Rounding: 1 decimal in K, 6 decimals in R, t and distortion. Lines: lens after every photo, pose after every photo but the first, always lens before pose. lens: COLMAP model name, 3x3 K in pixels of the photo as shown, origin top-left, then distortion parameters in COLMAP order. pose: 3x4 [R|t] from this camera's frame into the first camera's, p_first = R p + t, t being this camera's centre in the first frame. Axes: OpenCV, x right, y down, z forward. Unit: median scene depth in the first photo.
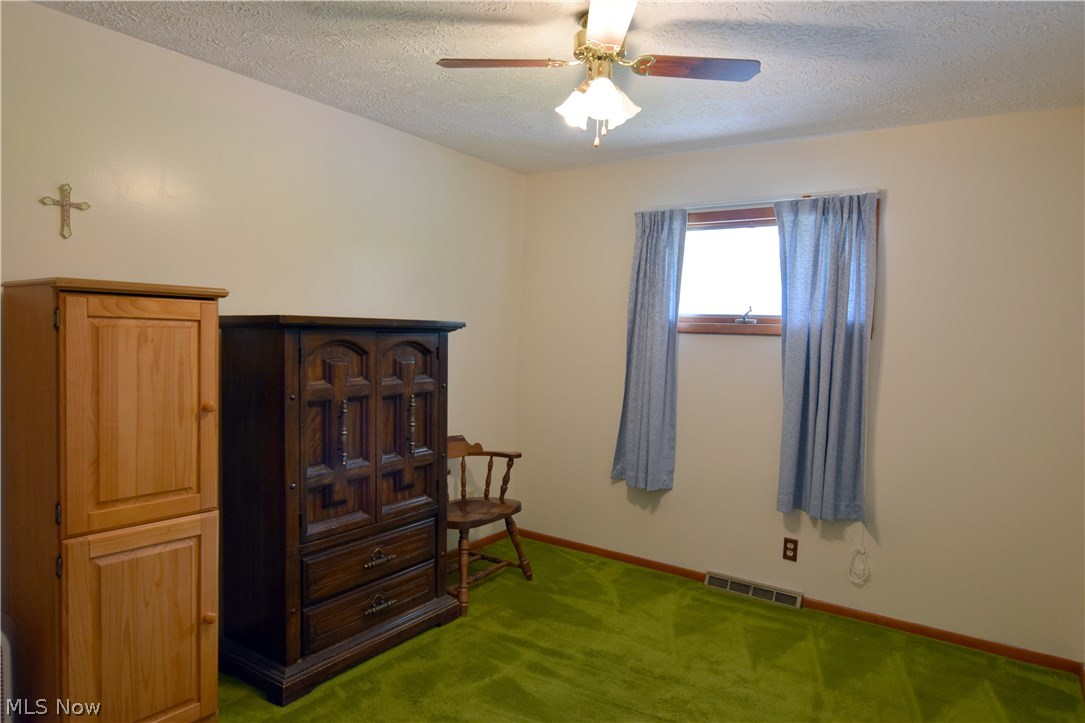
lens RADIAL K [[683.5, 0, 540.9], [0, 683.5, 361.9], [0, 0, 1]] dist [0.000171, -0.000442]
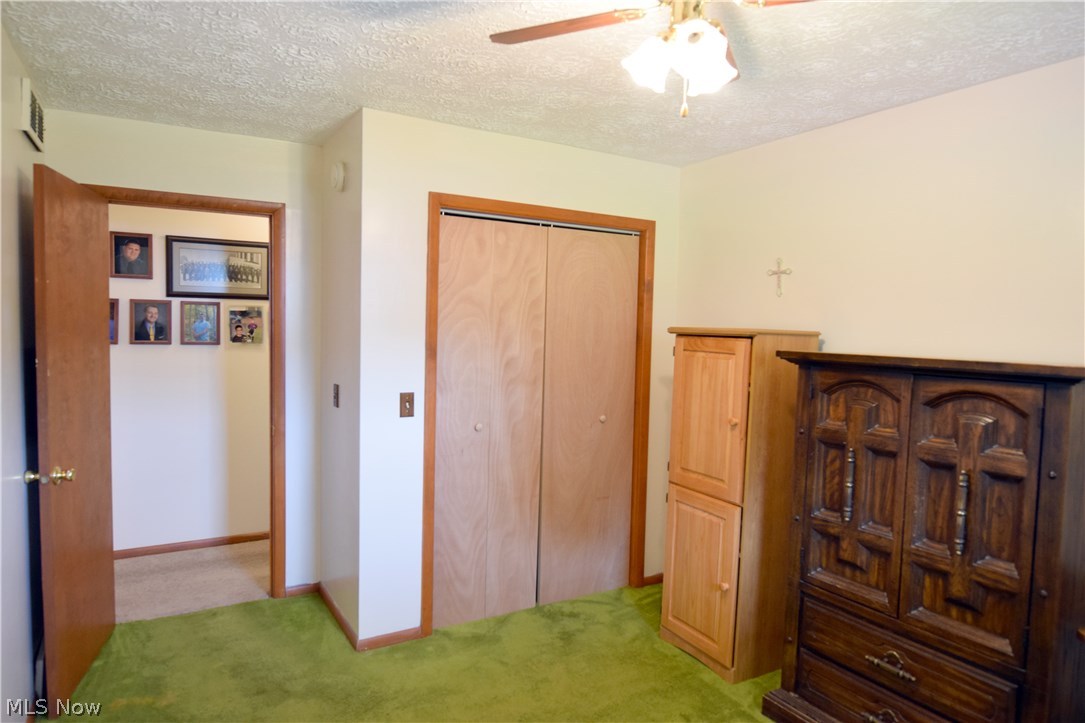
lens RADIAL K [[683.5, 0, 541.0], [0, 683.5, 363.9], [0, 0, 1]] dist [0.000171, -0.000442]
pose [[-0.426999, 0.009047, -0.904207, 0.653302], [-0.084297, 0.995197, 0.049765, -0.059449], [0.900314, 0.097471, -0.424186, 0.967154]]
